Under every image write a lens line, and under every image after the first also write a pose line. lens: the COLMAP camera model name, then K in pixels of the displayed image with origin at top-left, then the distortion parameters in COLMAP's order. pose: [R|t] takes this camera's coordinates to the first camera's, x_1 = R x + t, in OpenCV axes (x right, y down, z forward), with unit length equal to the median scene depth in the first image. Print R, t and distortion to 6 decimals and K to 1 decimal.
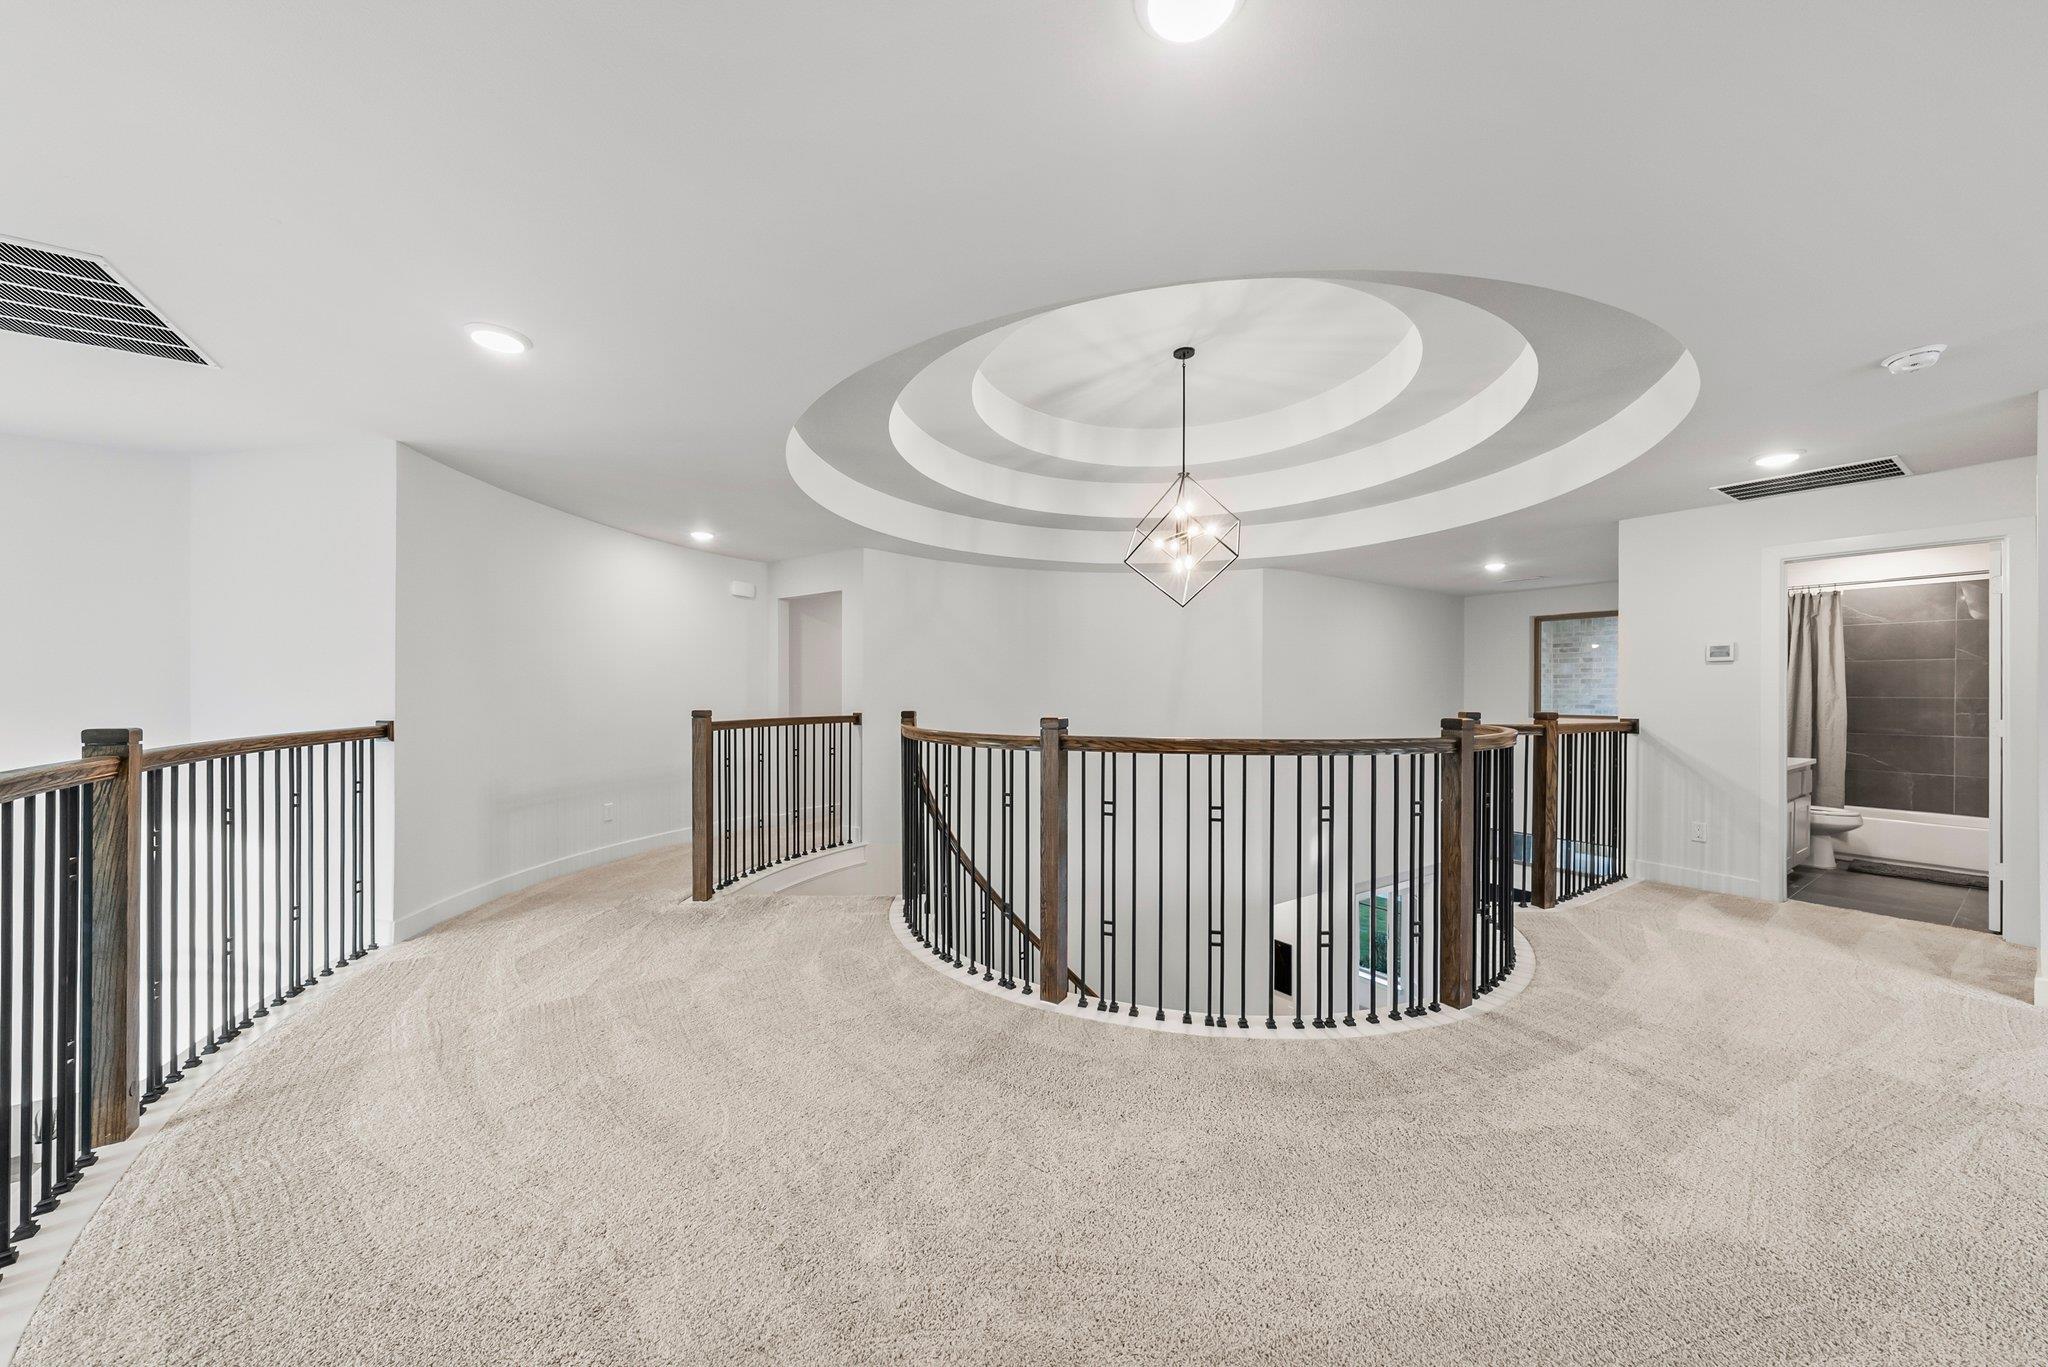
lens RADIAL K [[700.2, 0, 1019.8], [0, 700.2, 694.8], [0, 0, 1]] dist [-0.001346, -0.000110]
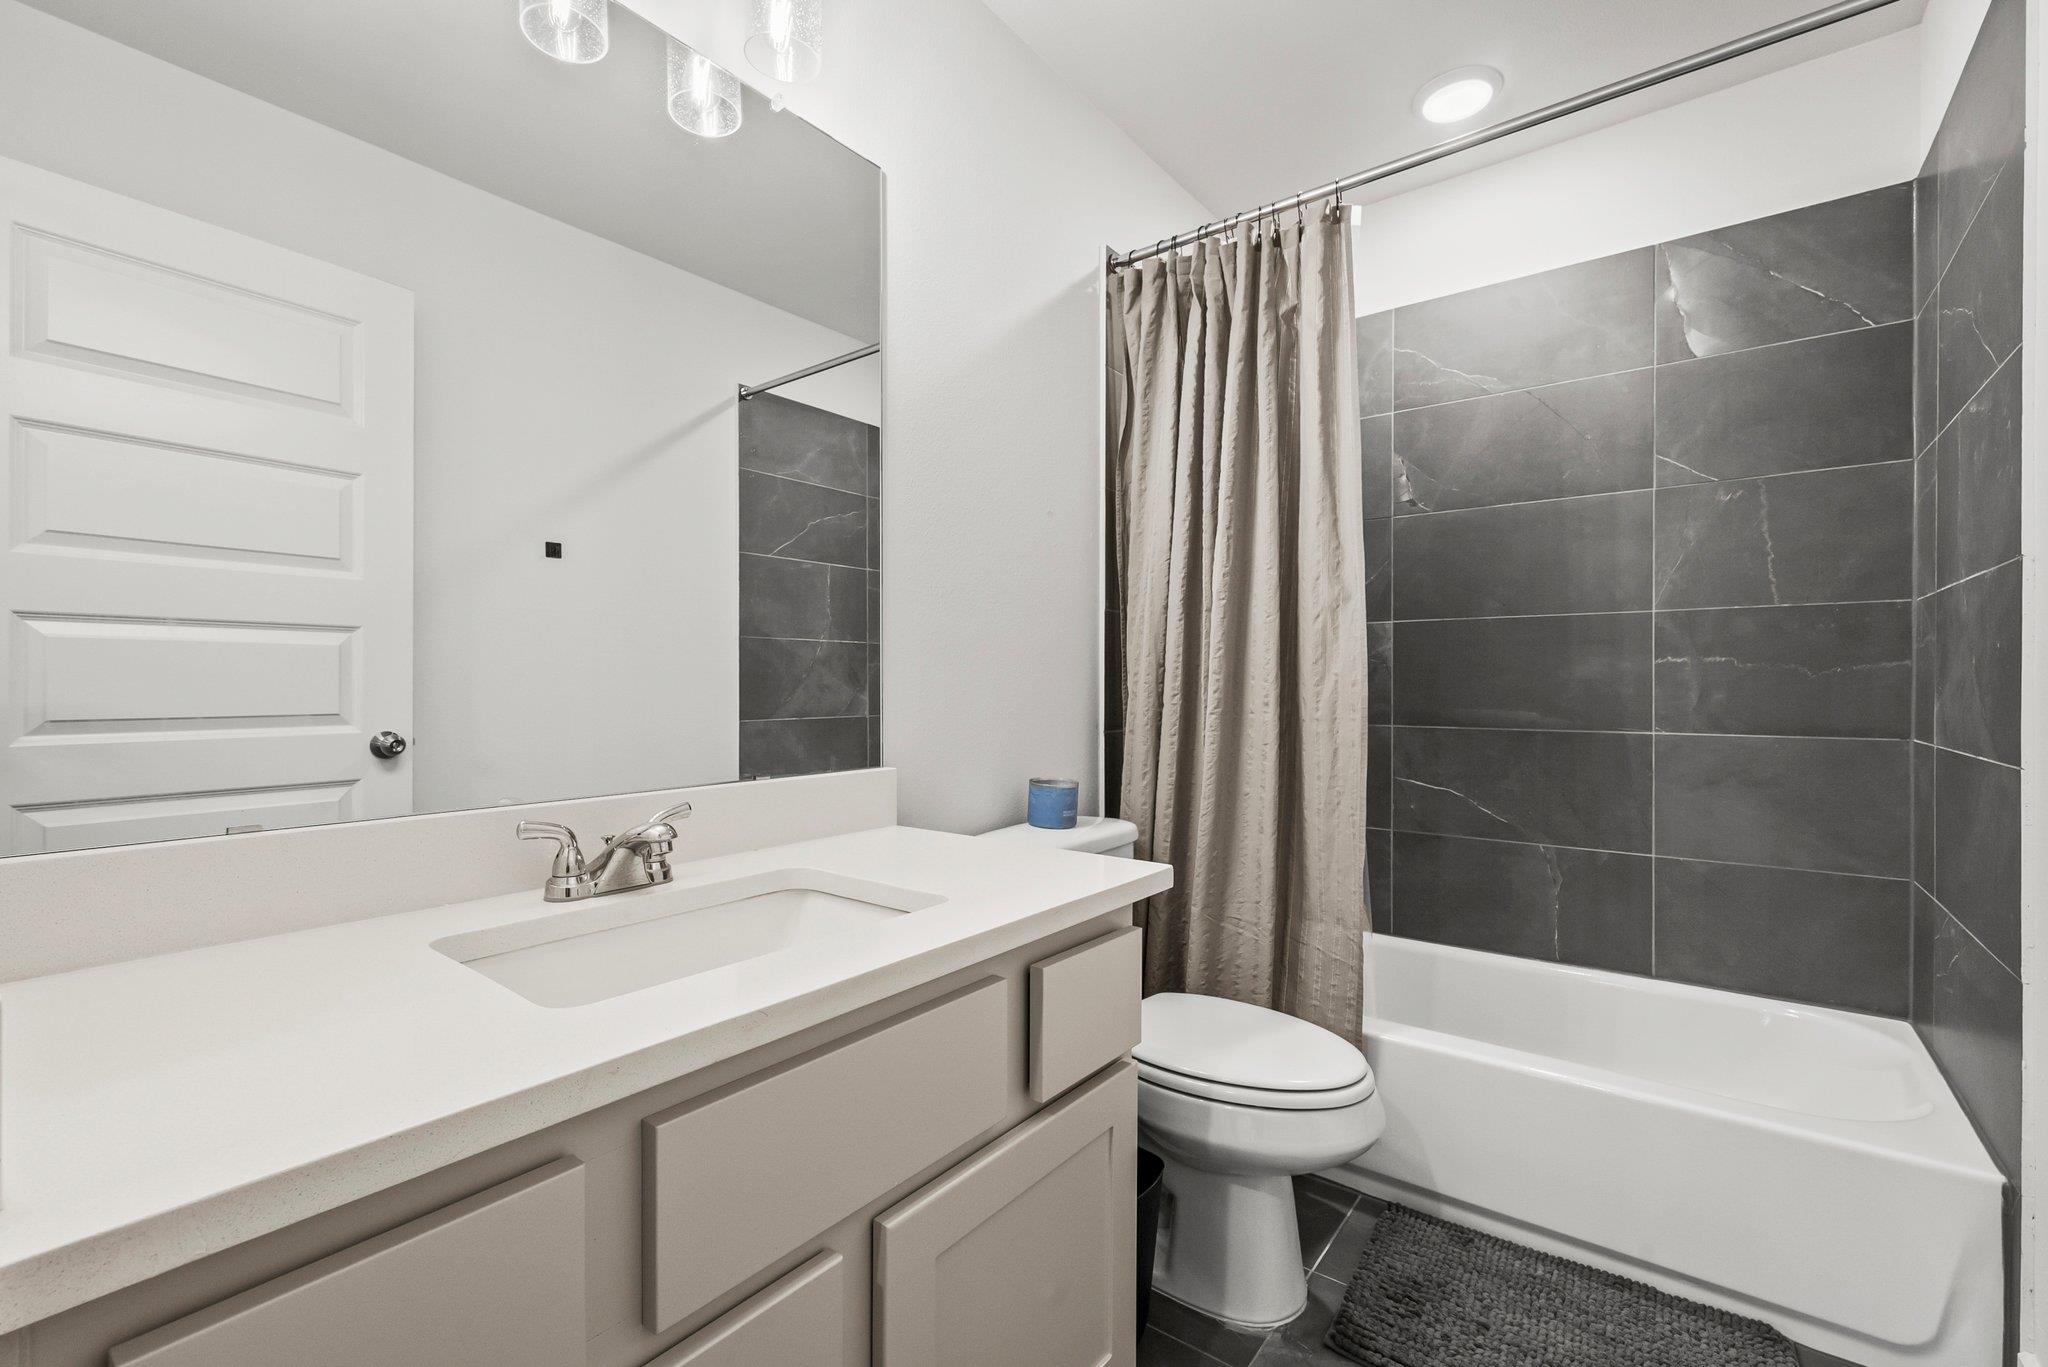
lens RADIAL K [[888.0, 0, 1024.0], [0, 888.0, 683.5], [0, 0, 1]] dist [0.001007, 0.000161]
pose [[0.945128, -0.001042, 0.326700, 0.976861], [0.002829, 0.999984, -0.004995, 0.040242], [-0.326689, 0.005645, 0.945115, 0.742645]]
